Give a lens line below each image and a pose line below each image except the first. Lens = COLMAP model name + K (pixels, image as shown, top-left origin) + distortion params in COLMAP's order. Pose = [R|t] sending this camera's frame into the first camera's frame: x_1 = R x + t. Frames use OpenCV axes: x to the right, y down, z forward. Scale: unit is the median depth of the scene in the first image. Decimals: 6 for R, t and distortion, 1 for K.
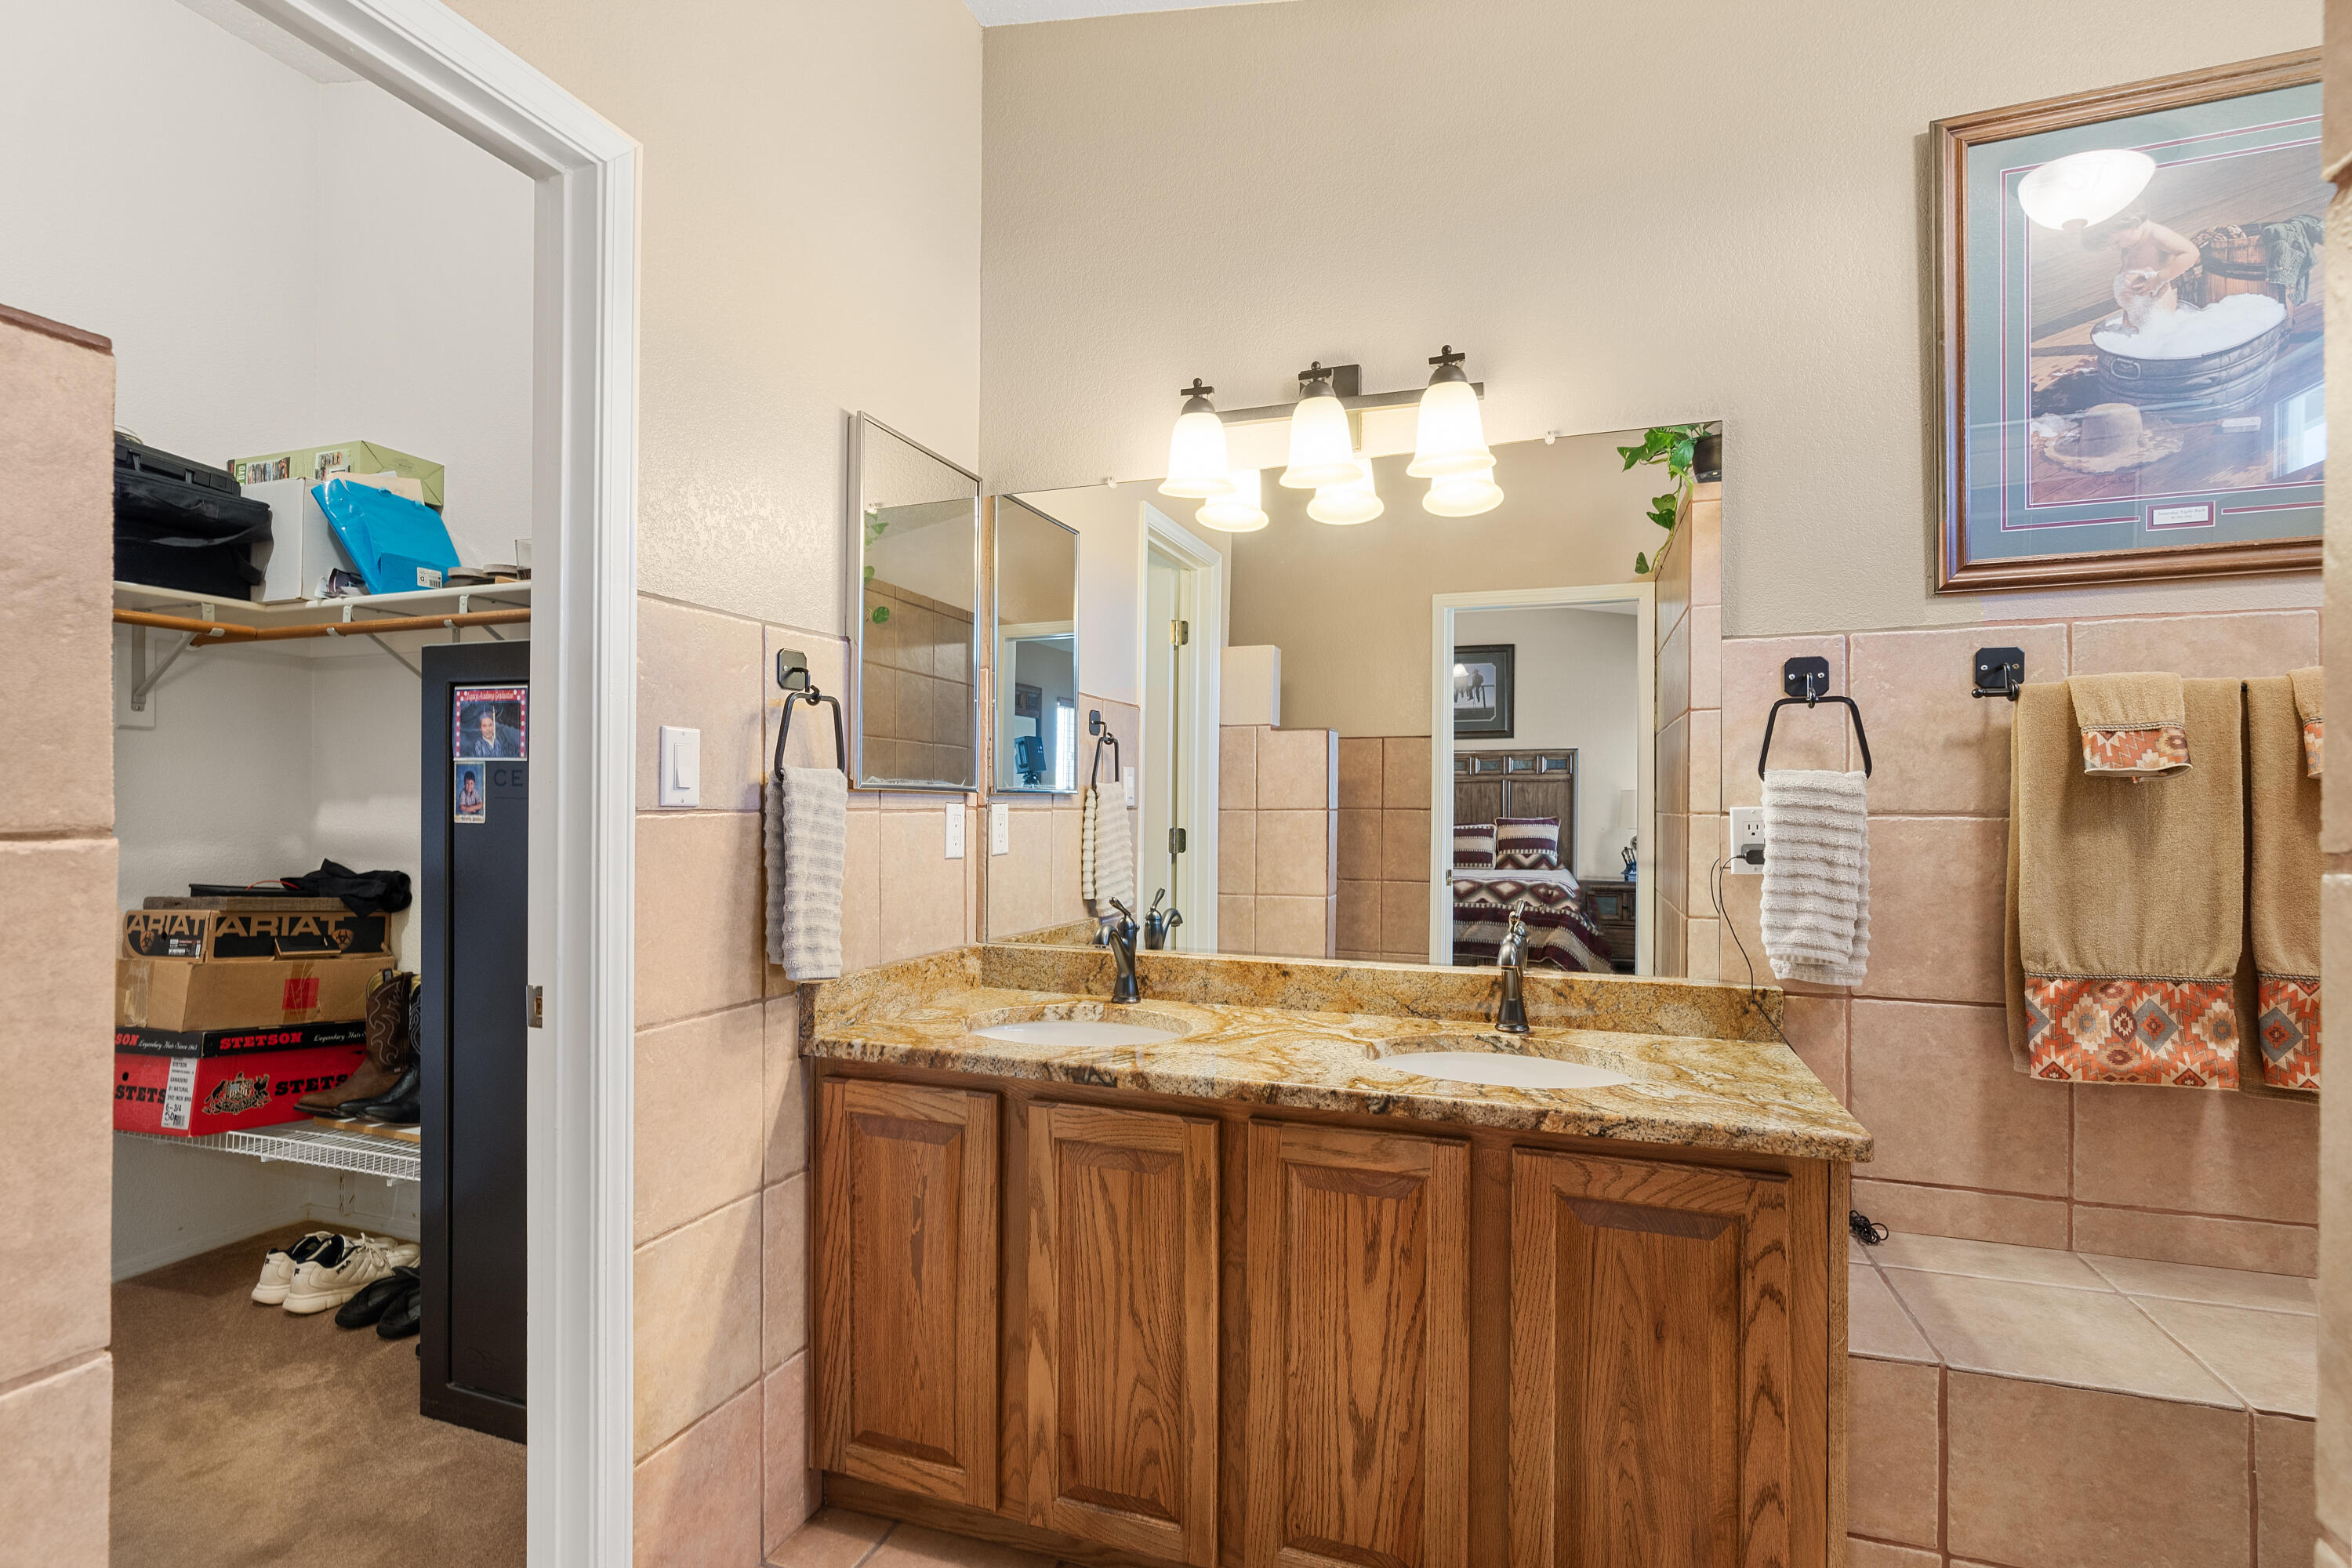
lens RADIAL K [[1072.6, 0, 1179.1], [0, 1072.6, 794.7], [0, 0, 1]] dist [-0.006833, 0.002968]
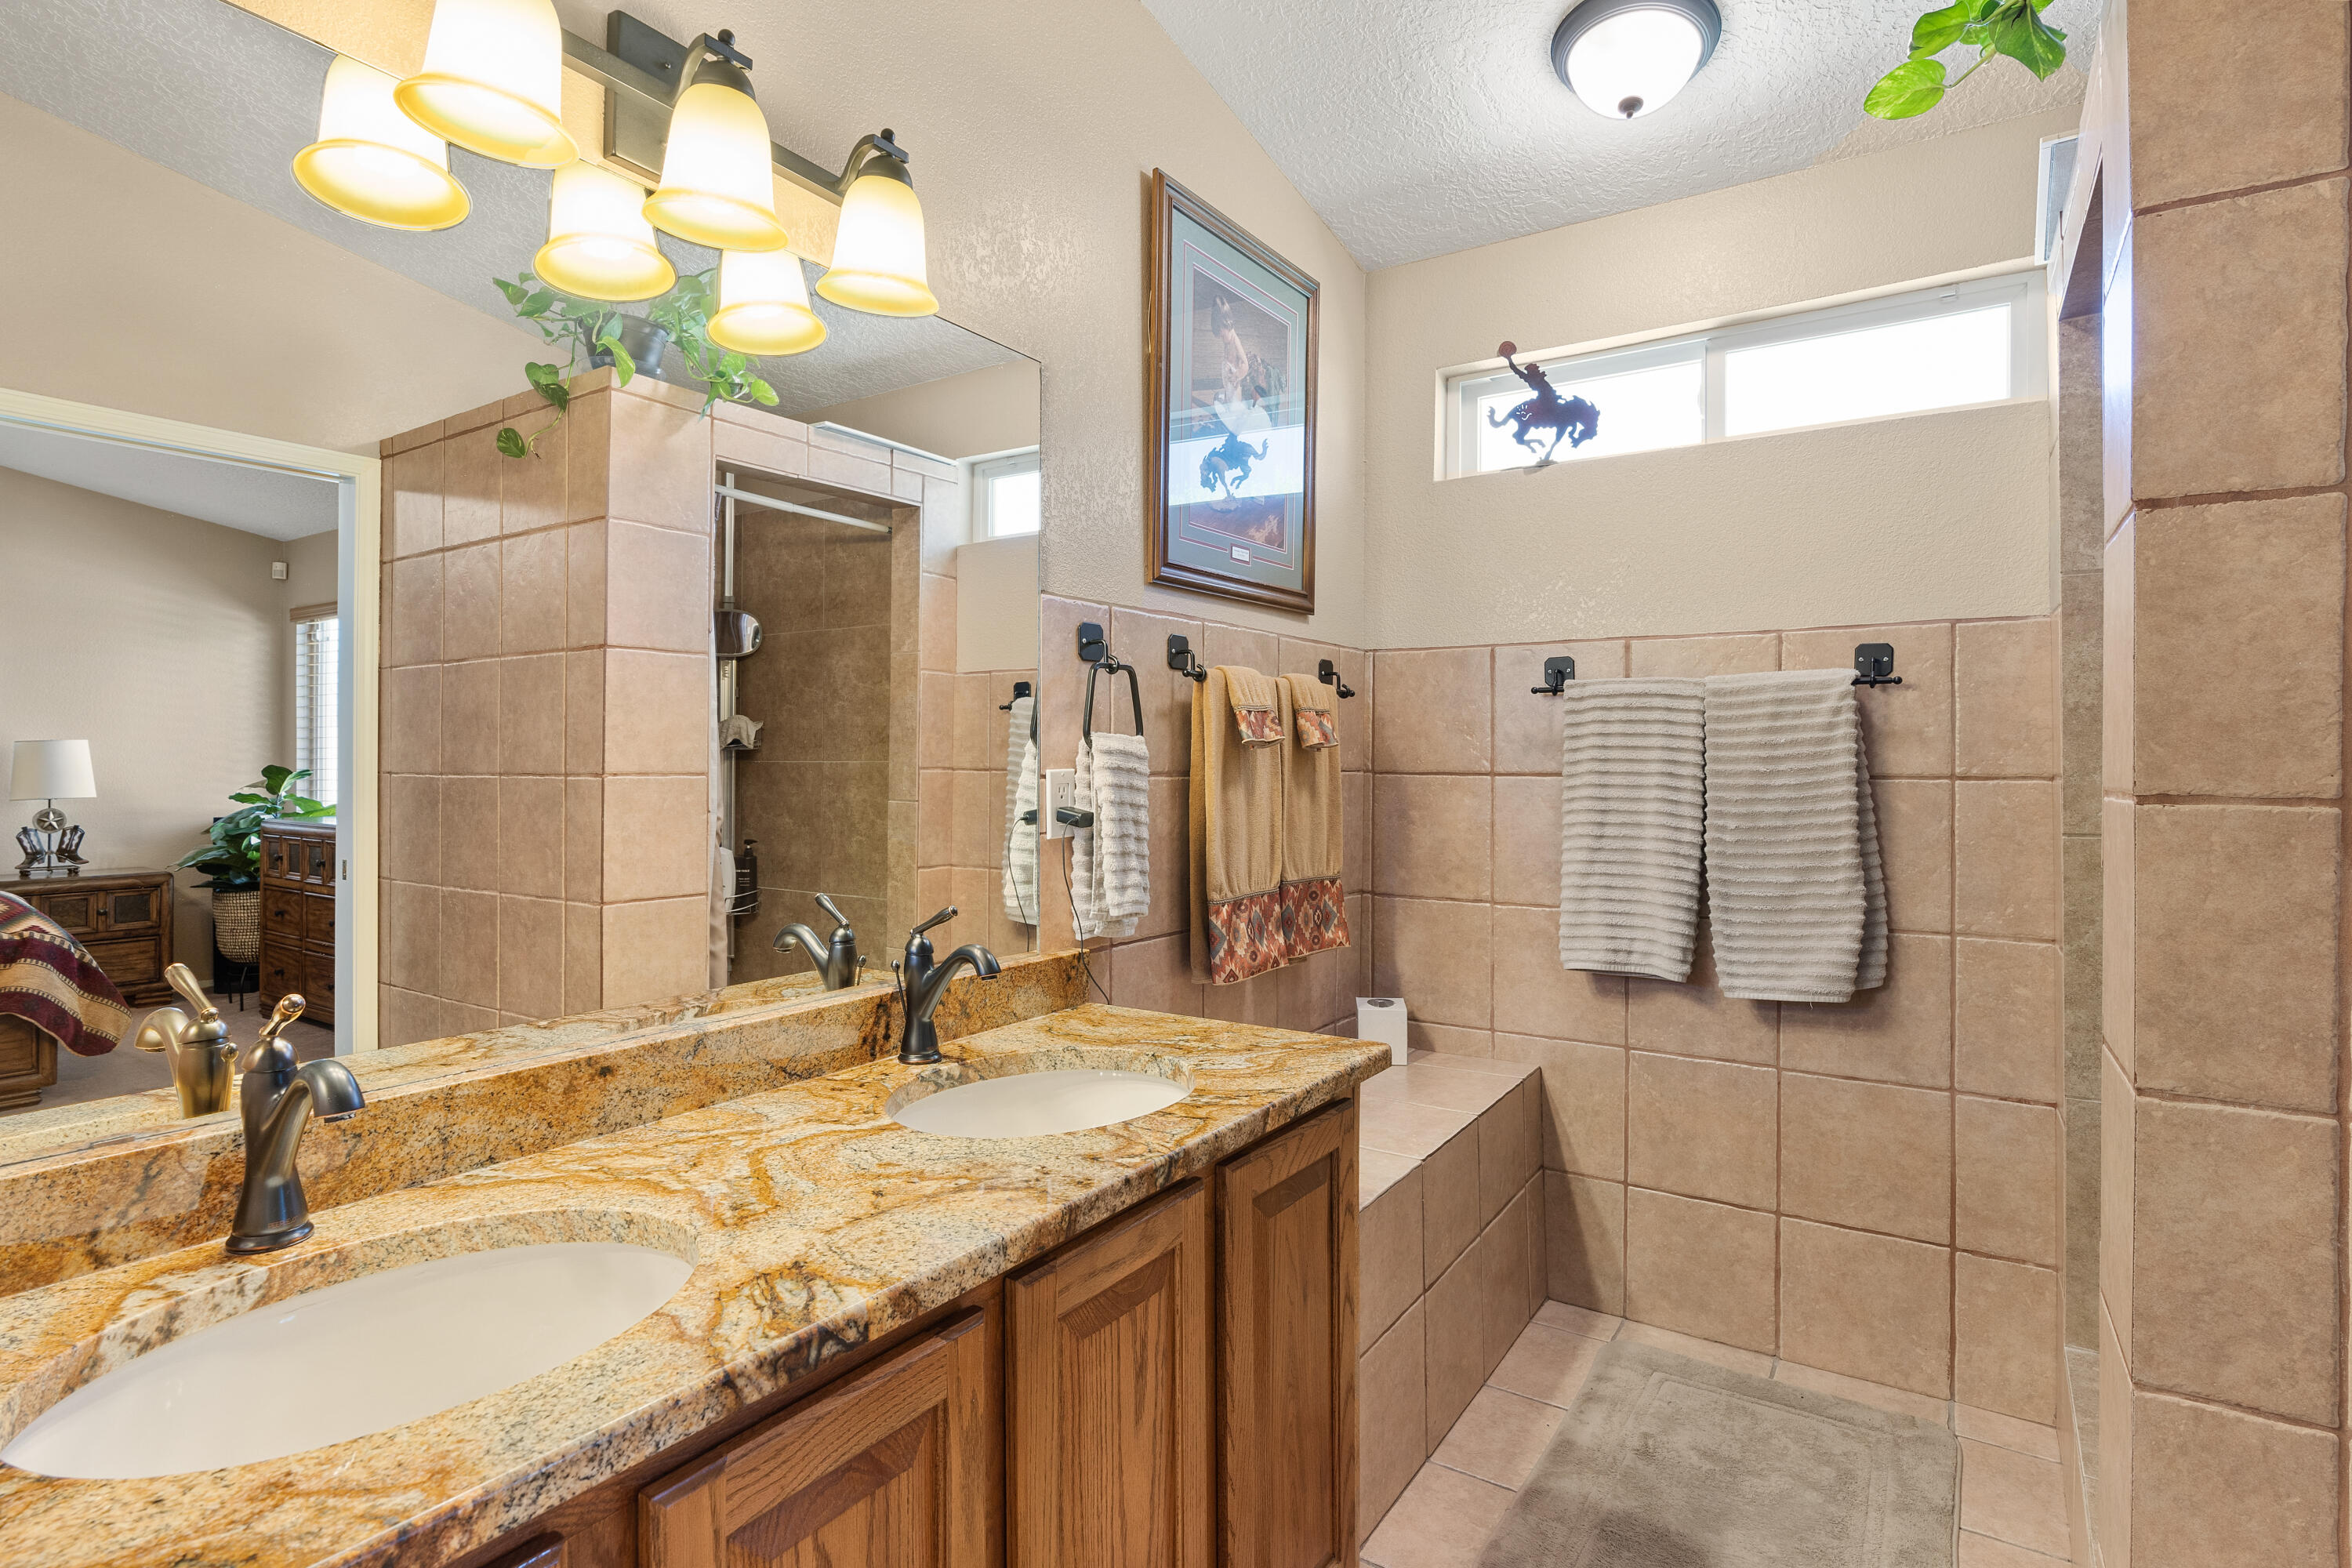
lens RADIAL K [[1175.1, 0, 1178.9], [0, 1175.1, 771.9], [0, 0, 1]] dist [0.002424, -0.000396]
pose [[0.232067, -0.007767, 0.972669, -0.551515], [-0.011295, 0.999879, 0.010679, 0.000687], [-0.972634, -0.013464, 0.231951, 0.732239]]
